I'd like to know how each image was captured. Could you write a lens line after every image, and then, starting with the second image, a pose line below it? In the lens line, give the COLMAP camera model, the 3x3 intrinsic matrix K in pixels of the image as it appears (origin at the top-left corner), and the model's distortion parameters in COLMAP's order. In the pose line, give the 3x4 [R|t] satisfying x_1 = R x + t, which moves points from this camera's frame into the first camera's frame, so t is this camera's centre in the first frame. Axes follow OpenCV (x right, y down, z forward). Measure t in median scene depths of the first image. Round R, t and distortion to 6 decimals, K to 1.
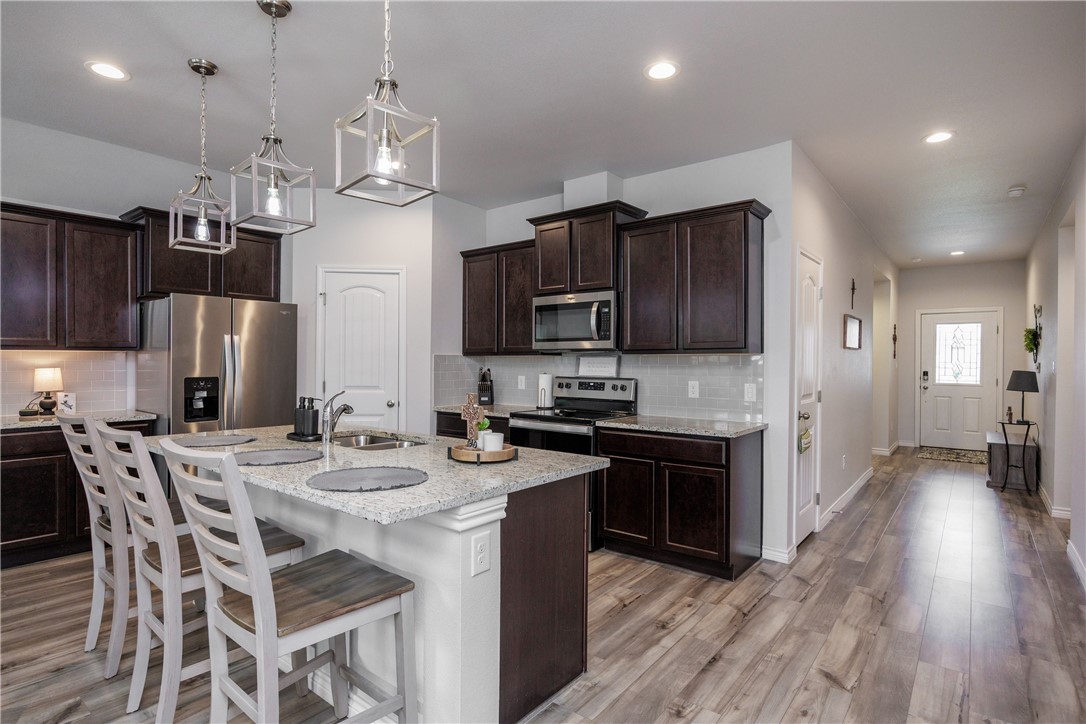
lens RADIAL K [[549.9, 0, 543.1], [0, 549.9, 366.9], [0, 0, 1]] dist [-0.002052, 0.000113]
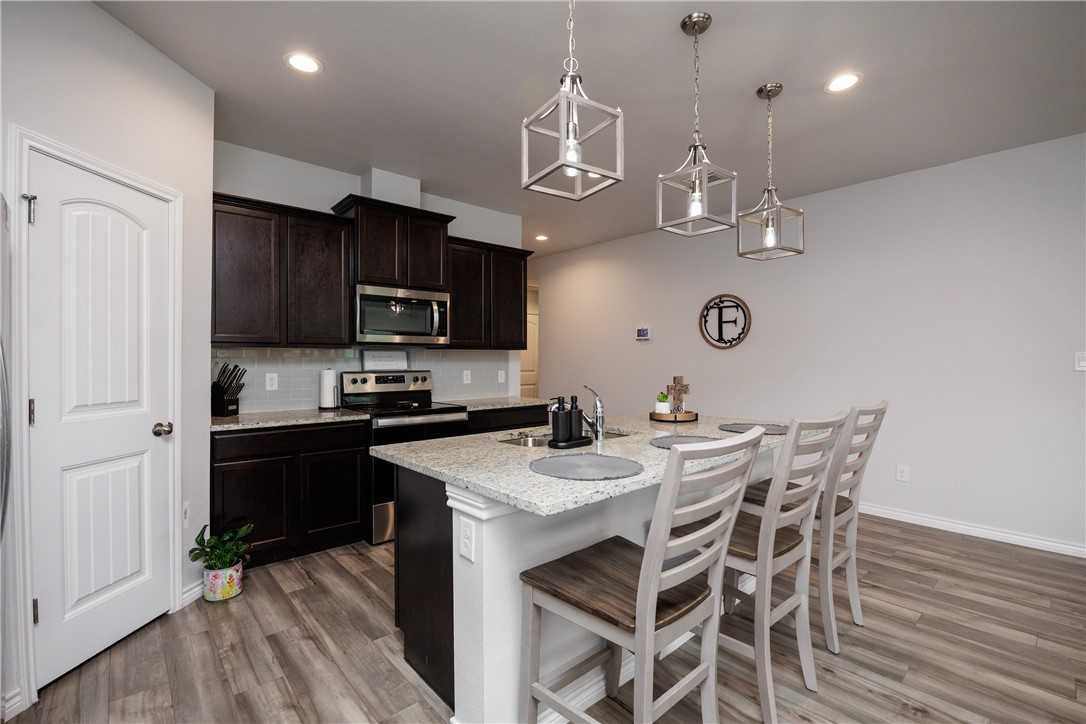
lens RADIAL K [[478.7, 0, 544.8], [0, 478.7, 363.1], [0, 0, 1]] dist [-0.017462, -0.000600]
pose [[0.164288, -0.014389, 0.986307, -0.783000], [0.009102, 0.999873, 0.013071, -0.004741], [-0.986370, 0.006830, 0.164398, 0.610821]]
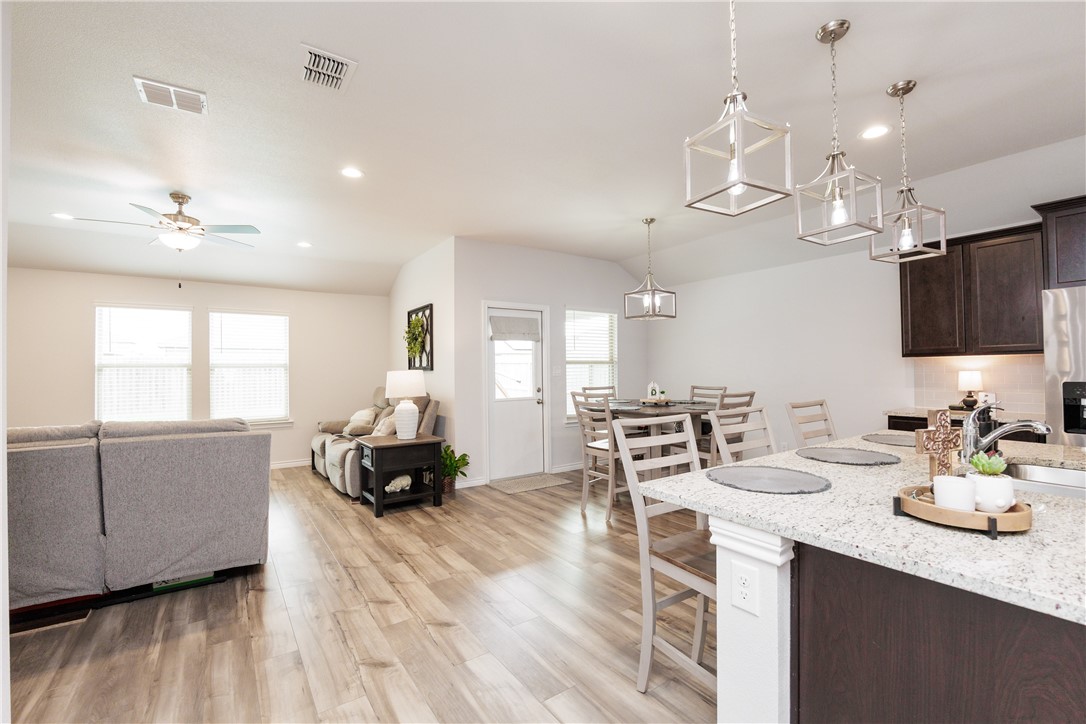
lens RADIAL K [[459.5, 0, 542.7], [0, 459.5, 361.8], [0, 0, 1]] dist [-0.015944, -0.000037]
pose [[-0.283996, -0.017666, -0.958663, 0.267683], [-0.001451, 0.999837, -0.017995, 0.001010], [0.958824, -0.003719, -0.283975, 0.373779]]
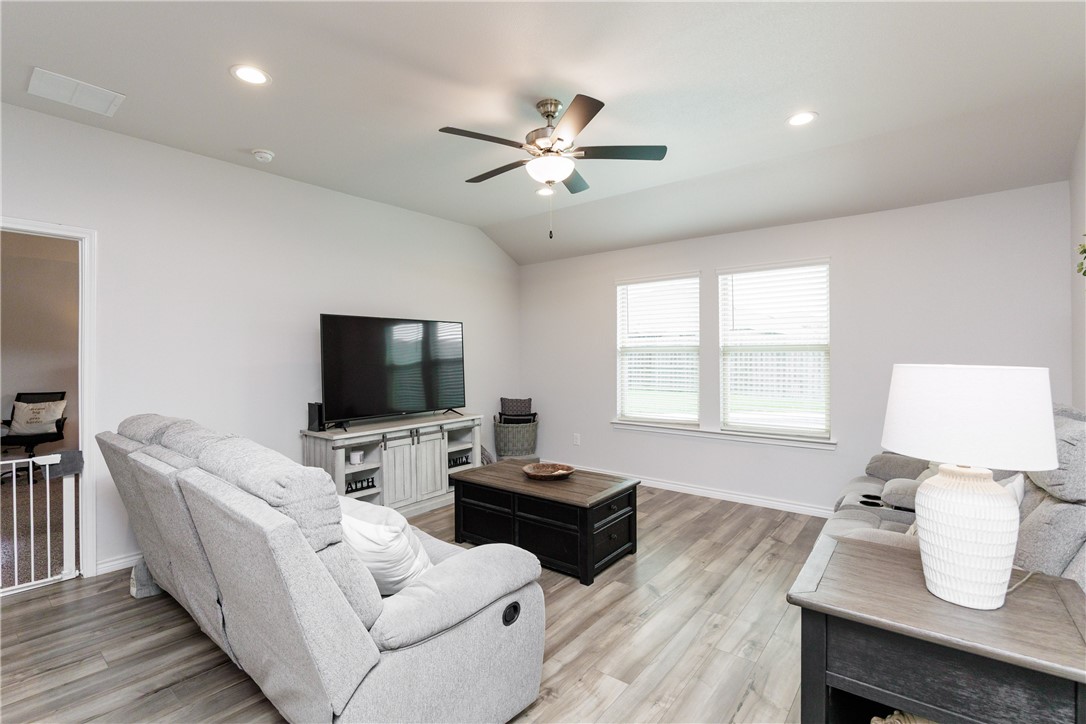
lens RADIAL K [[493.2, 0, 542.8], [0, 493.2, 353.3], [0, 0, 1]] dist [0.001019, -0.000268]
pose [[-0.999998, -0.001676, -0.000935, -0.385726], [-0.001681, 0.999985, 0.005165, -0.005340], [0.000926, 0.005166, -0.999986, 0.100677]]
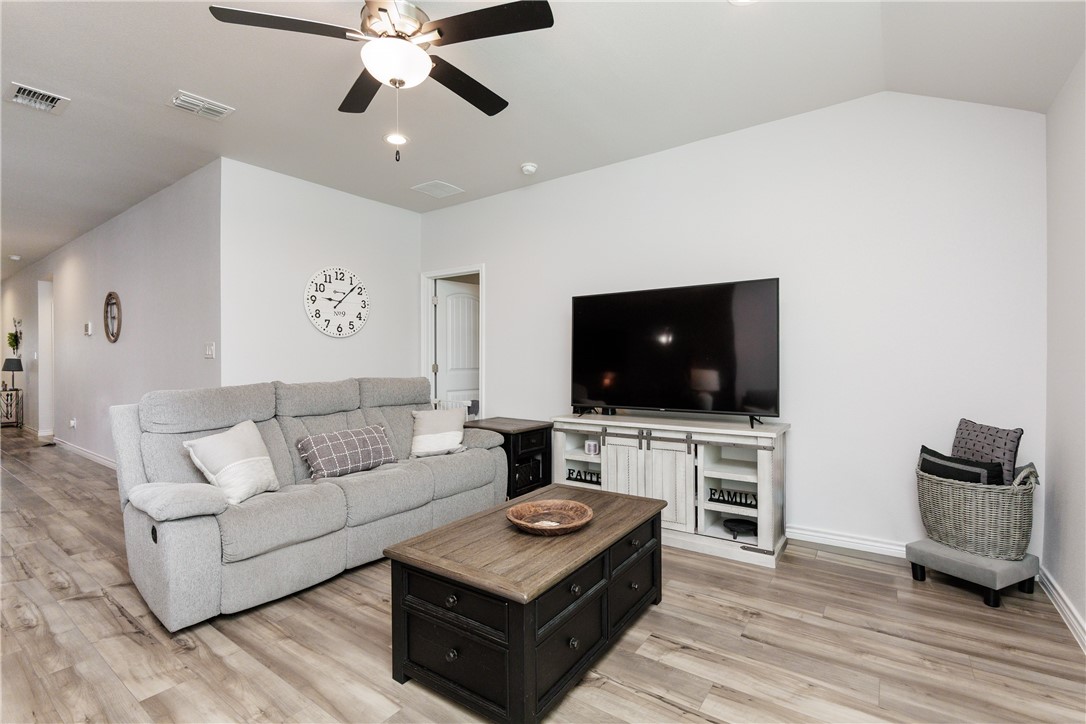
lens RADIAL K [[493.2, 0, 542.8], [0, 493.2, 353.3], [0, 0, 1]] dist [0.001019, -0.000268]
pose [[-0.044013, 0.002713, 0.999027, -0.899934], [0.018731, 0.999823, -0.001890, 0.030814], [-0.998855, 0.018630, -0.044056, -0.700483]]
